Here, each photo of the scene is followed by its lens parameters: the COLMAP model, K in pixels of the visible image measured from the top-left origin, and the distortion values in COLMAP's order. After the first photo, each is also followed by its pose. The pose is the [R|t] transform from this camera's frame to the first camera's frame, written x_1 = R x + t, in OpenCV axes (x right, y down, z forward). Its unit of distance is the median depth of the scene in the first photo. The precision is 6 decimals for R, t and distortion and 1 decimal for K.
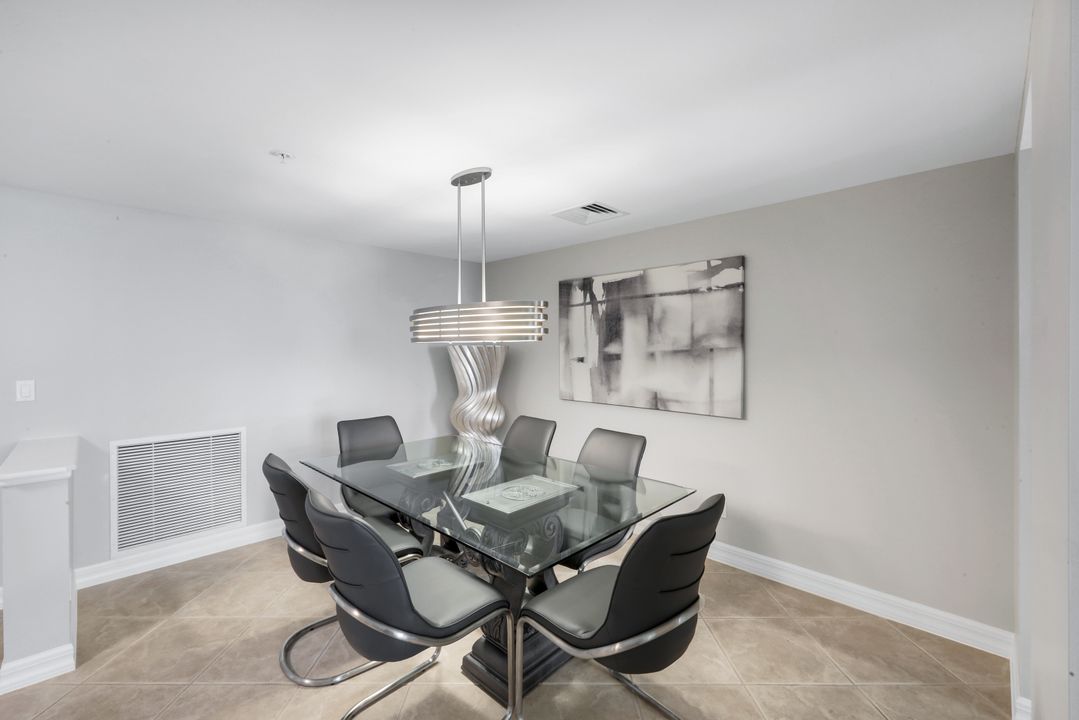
lens RADIAL K [[448.8, 0, 532.8], [0, 448.8, 341.5], [0, 0, 1]] dist [-0.006130, 0.002484]
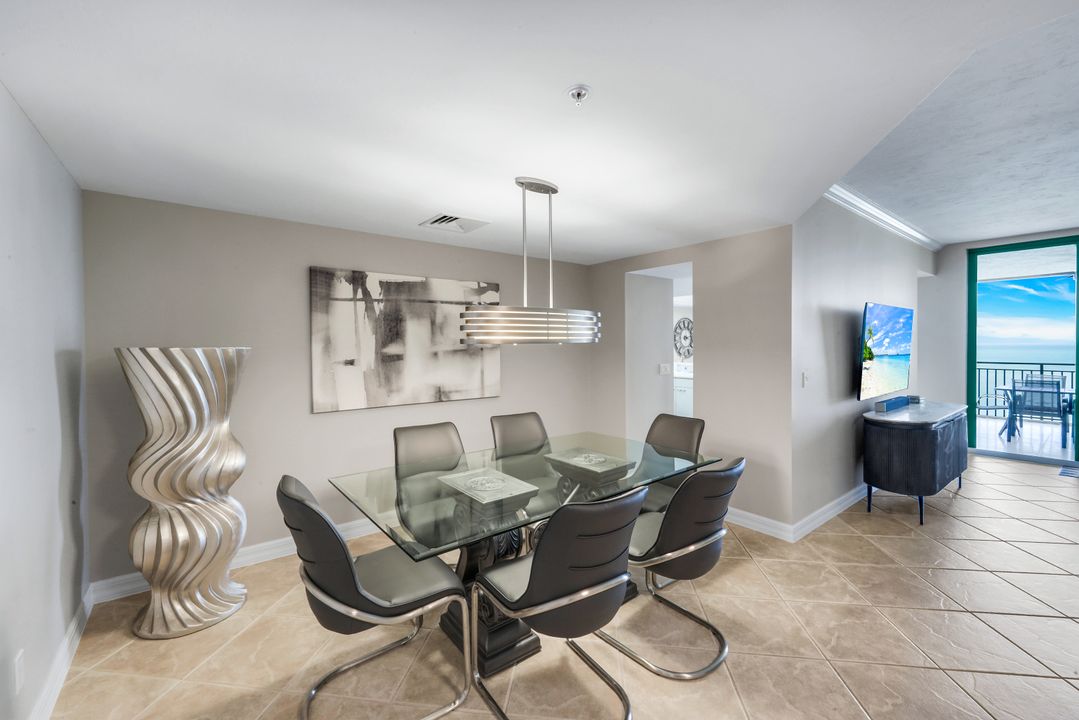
lens RADIAL K [[420.4, 0, 546.5], [0, 420.4, 355.6], [0, 0, 1]] dist [-0.006308, 0.000657]
pose [[0.154176, -0.026233, 0.987695, -0.695119], [-0.009435, 0.999563, 0.028021, 0.000566], [-0.987998, -0.013639, 0.153861, 0.524727]]
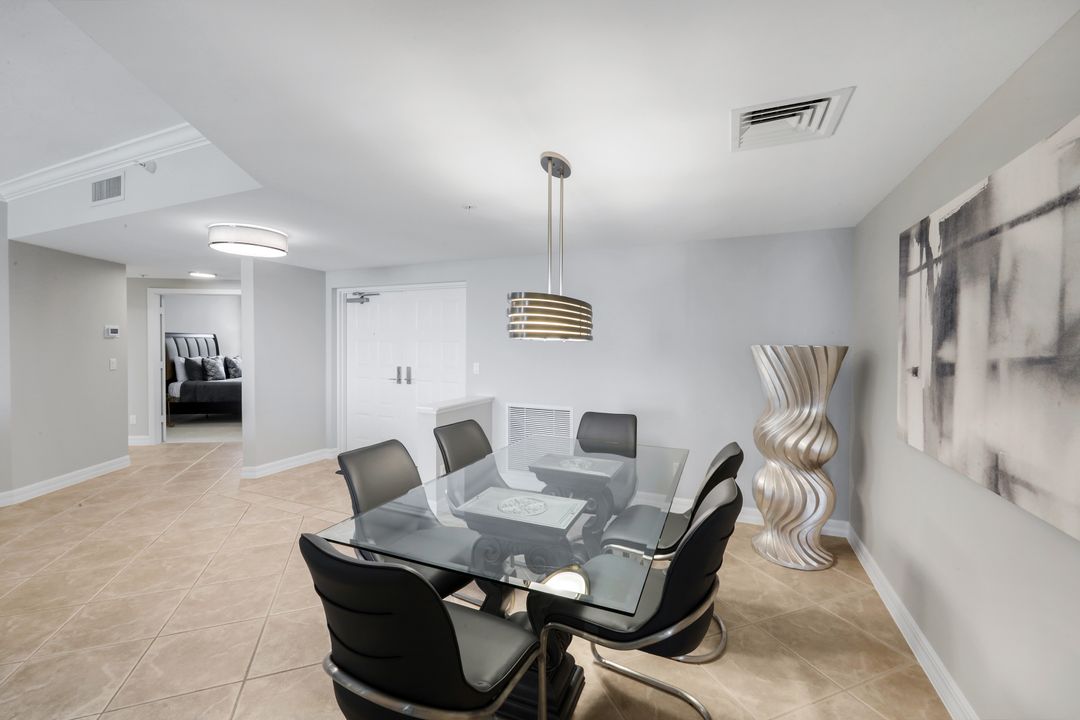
lens RADIAL K [[449.2, 0, 544.3], [0, 449.2, 350.6], [0, 0, 1]] dist [-0.006130, 0.002484]
pose [[0.365256, 0.015444, -0.930779, 0.479256], [0.005609, 0.999808, 0.018790, 0.002674], [0.930890, -0.012084, 0.365099, 0.409891]]
